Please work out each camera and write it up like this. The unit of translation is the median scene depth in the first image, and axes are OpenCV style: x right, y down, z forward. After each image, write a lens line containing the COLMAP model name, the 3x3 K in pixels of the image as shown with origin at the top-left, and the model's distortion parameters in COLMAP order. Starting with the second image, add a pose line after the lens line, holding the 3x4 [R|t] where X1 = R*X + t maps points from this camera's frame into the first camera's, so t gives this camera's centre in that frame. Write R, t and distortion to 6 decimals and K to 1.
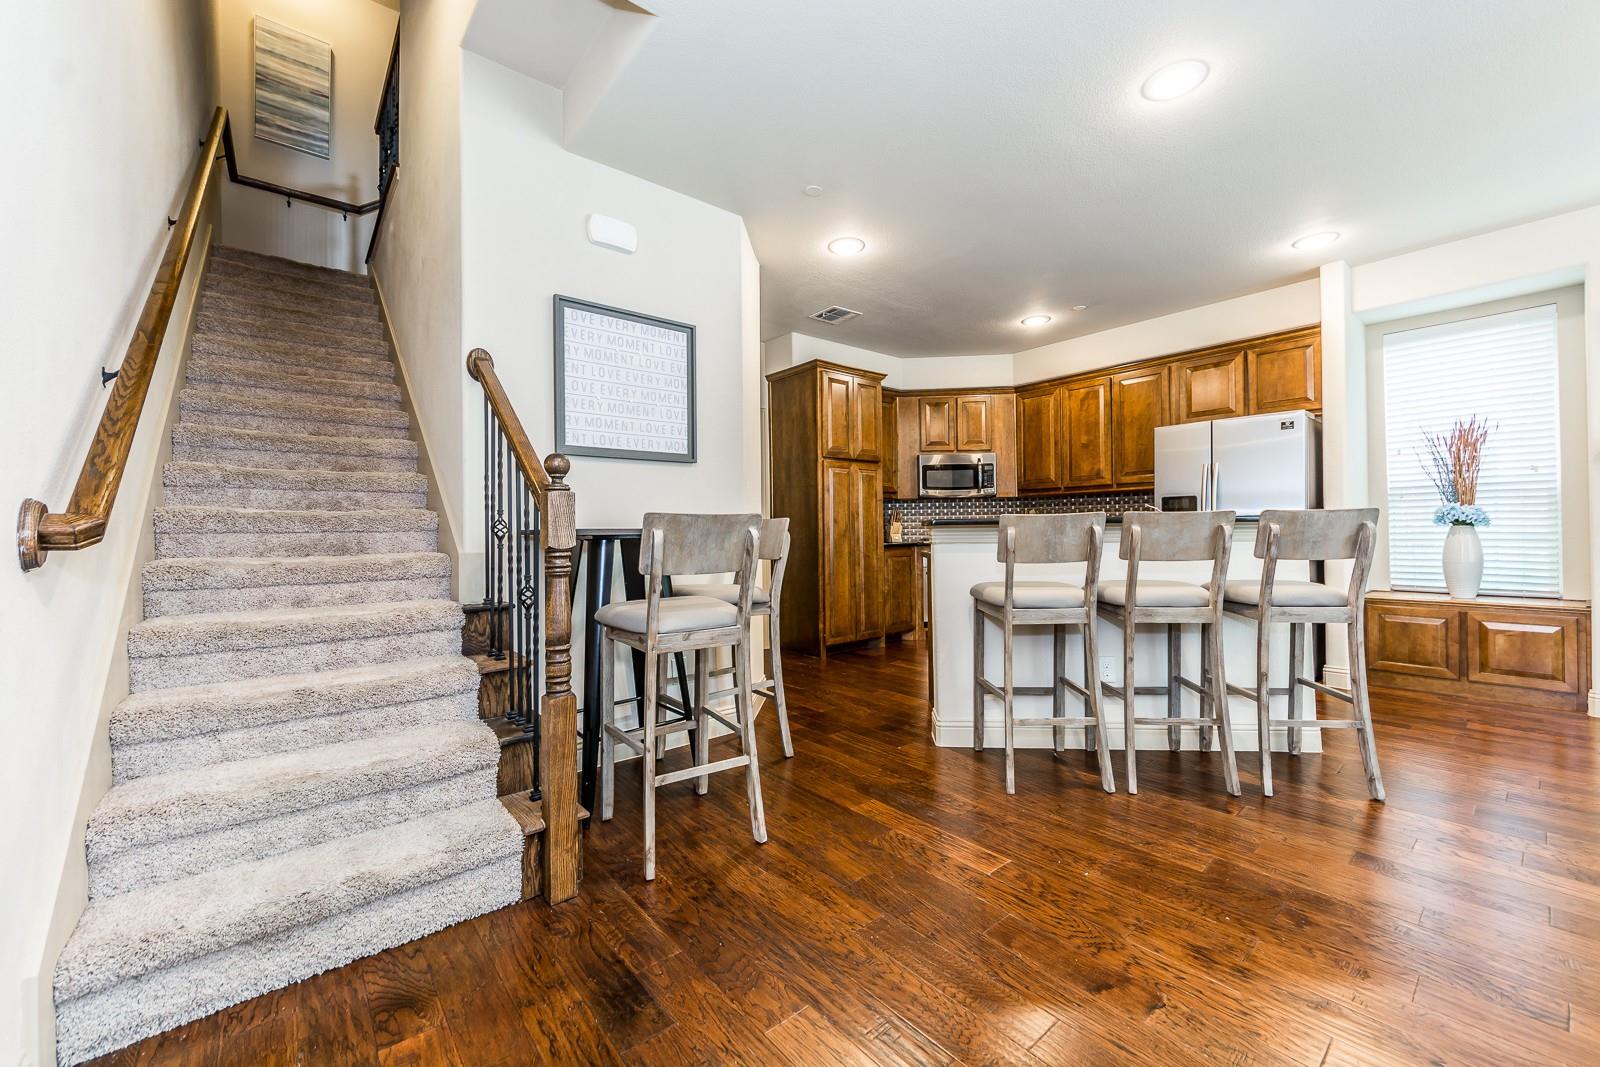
lens RADIAL K [[631.3, 0, 800.0], [0, 631.3, 533.5], [0, 0, 1]] dist [0.000133, -0.008852]
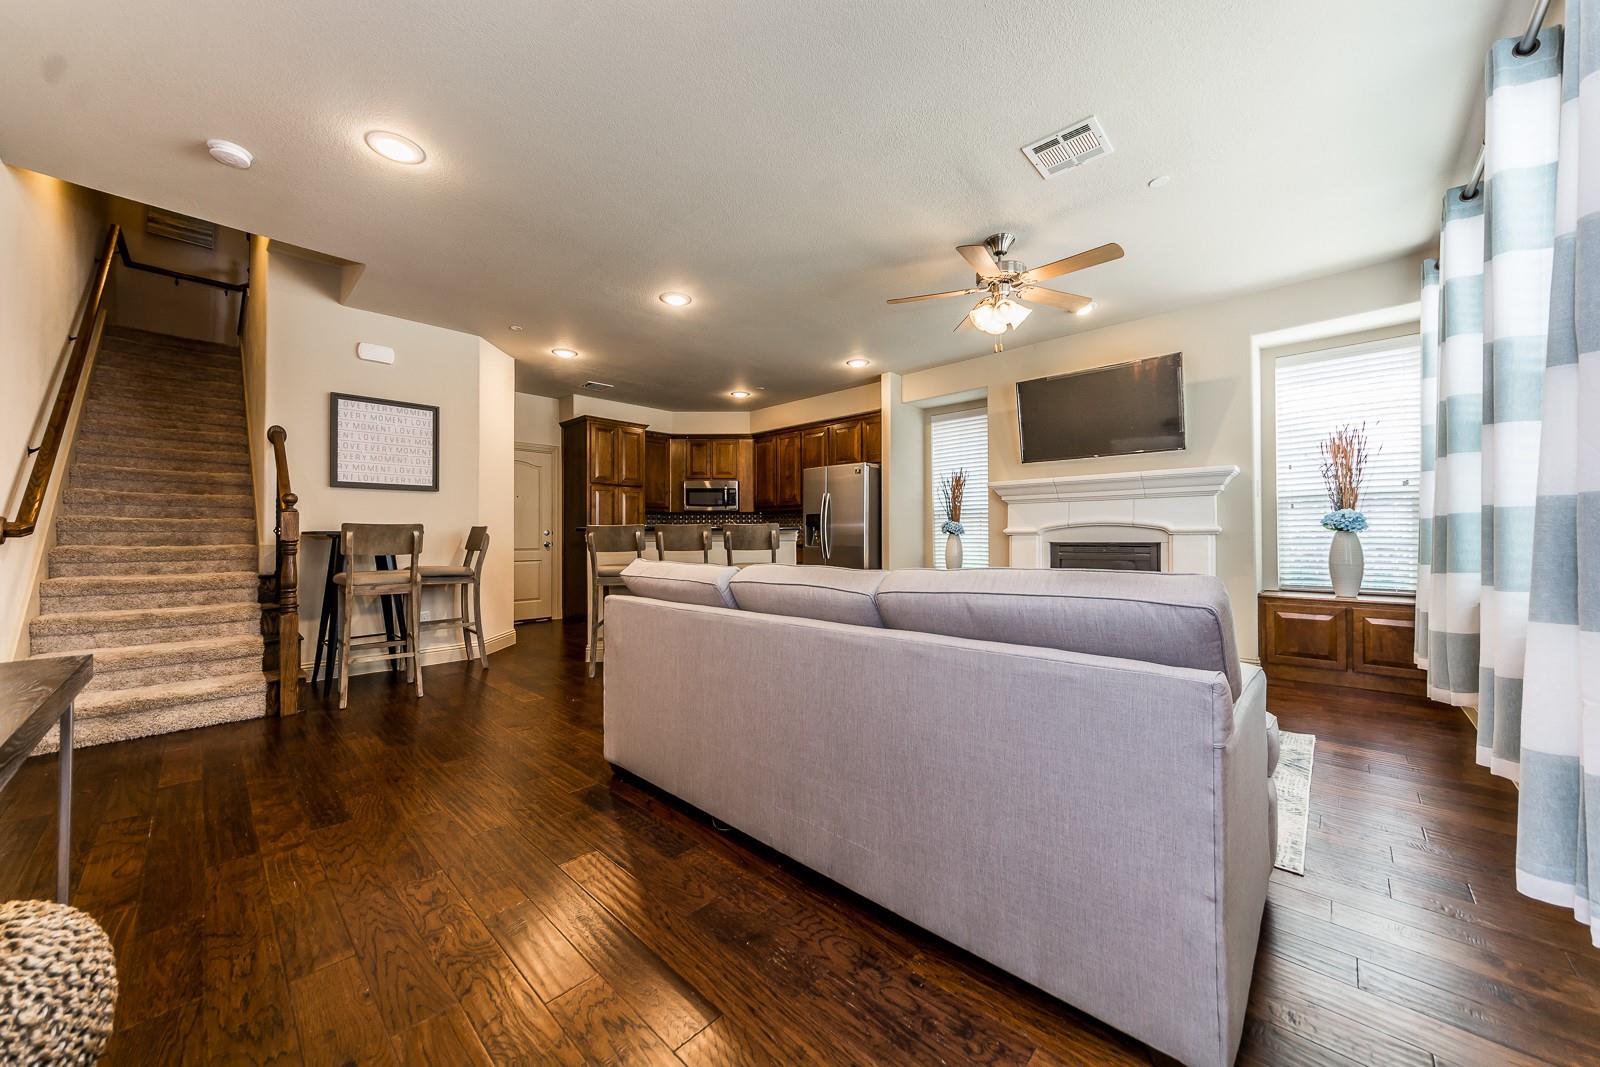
lens RADIAL K [[564.7, 0, 800.0], [0, 564.7, 533.5], [0, 0, 1]] dist [-0.025093, 0.004515]
pose [[0.990093, 0.008138, 0.140176, 0.642894], [-0.006724, 0.999922, -0.010563, 0.006231], [-0.140251, 0.009515, 0.990070, -0.639785]]
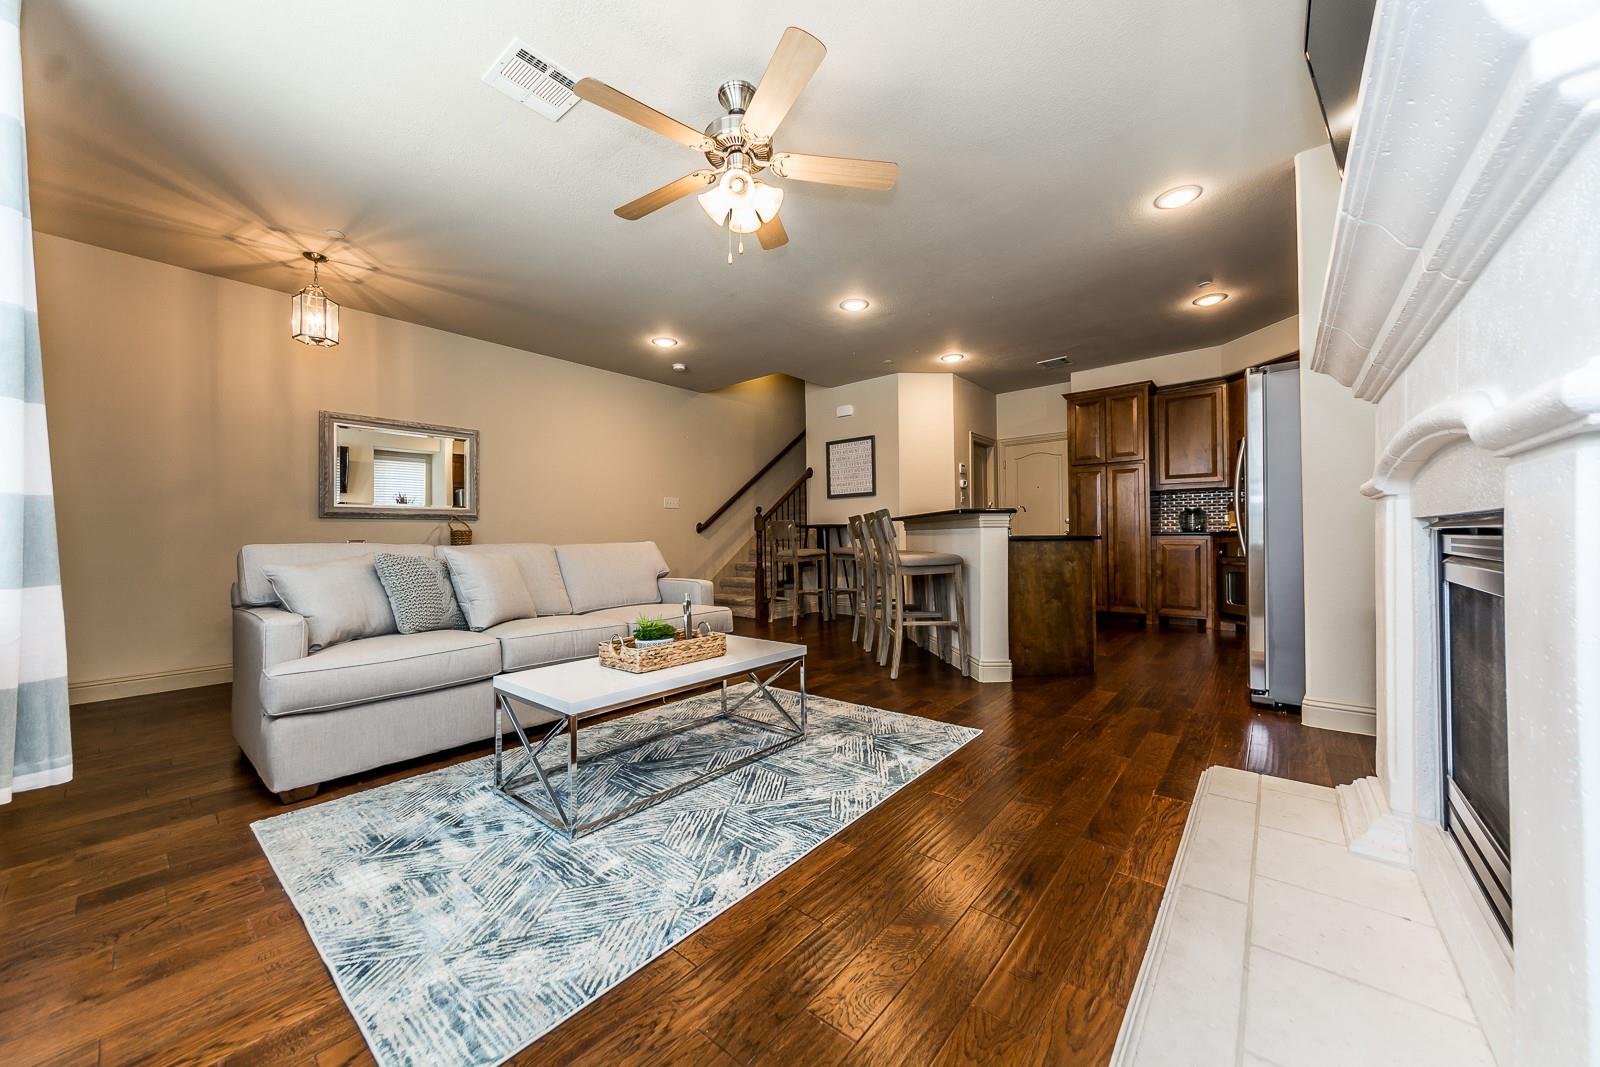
lens RADIAL K [[564.7, 0, 800.0], [0, 564.7, 533.5], [0, 0, 1]] dist [-0.025093, 0.004515]
pose [[0.184251, 0.003026, -0.982875, 2.068097], [0.006452, 0.999970, 0.004288, 0.017423], [0.982858, -0.007131, 0.184226, 0.416201]]
